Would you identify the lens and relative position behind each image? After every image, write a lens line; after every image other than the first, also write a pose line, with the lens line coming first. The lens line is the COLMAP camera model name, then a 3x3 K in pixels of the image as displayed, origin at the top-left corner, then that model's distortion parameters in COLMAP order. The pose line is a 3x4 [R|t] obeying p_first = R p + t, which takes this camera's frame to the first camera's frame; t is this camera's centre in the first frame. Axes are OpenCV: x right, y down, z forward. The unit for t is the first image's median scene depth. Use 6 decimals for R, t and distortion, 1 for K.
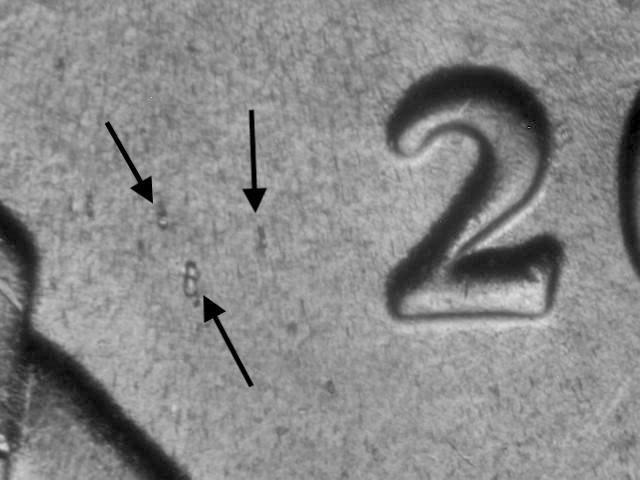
lens RADIAL K [[4601.1, 0, 320.0], [0, 4601.1, 240.2], [0, 0, 1]] dist [-2.851560, 0.000000]
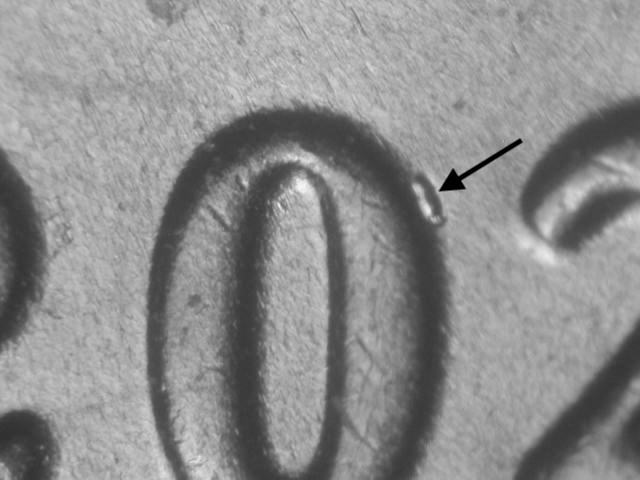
lens RADIAL K [[4062.5, 0, 319.8], [0, 4062.5, 238.9], [0, 0, 1]] dist [2.229294, 0.000000]
pose [[0.984559, 0.050764, 0.167530, -0.004178], [-0.057794, 0.997629, 0.037355, -0.044638], [-0.165237, -0.046460, 0.985159, 0.446158]]
